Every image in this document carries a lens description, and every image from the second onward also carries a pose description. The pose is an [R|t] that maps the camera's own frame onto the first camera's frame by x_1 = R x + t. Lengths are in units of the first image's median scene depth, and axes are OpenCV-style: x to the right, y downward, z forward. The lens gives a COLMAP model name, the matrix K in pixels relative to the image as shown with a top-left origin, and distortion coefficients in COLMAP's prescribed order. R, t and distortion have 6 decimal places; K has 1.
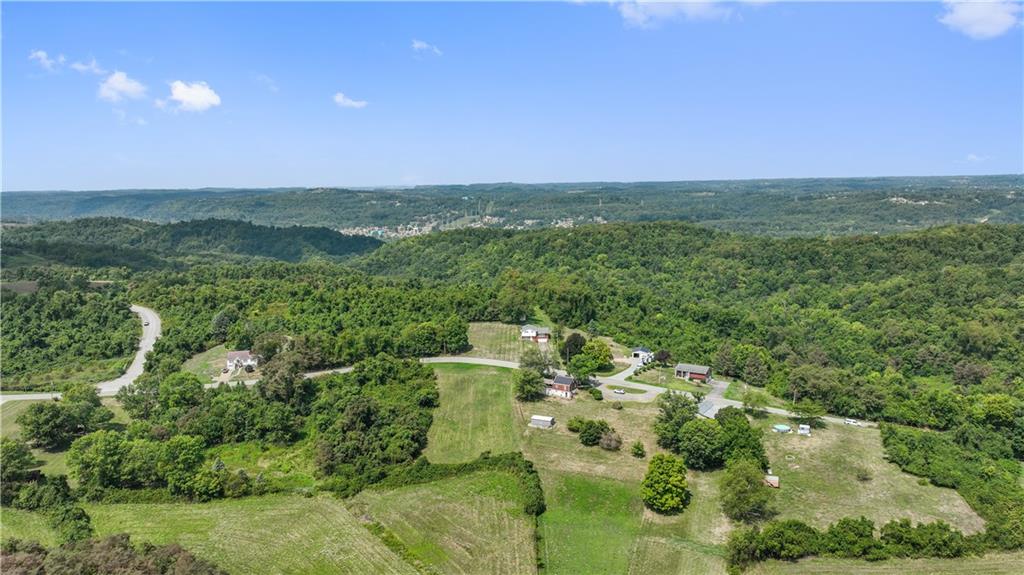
lens RADIAL K [[725.2, 0, 512.9], [0, 725.2, 288.3], [0, 0, 1]] dist [-0.003345, 0.004899]
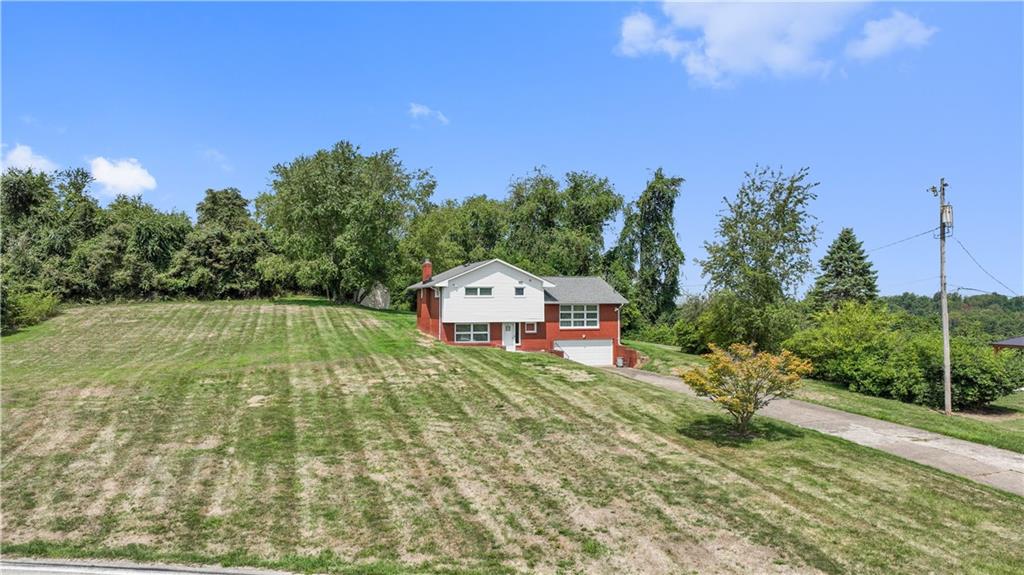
lens RADIAL K [[725.2, 0, 509.1], [0, 725.2, 285.4], [0, 0, 1]] dist [-0.003345, 0.004899]
pose [[0.946980, 0.022754, 0.320487, -0.020331], [0.034689, 0.984418, -0.172390, 0.088468], [-0.319415, 0.174367, 0.931434, 0.932876]]
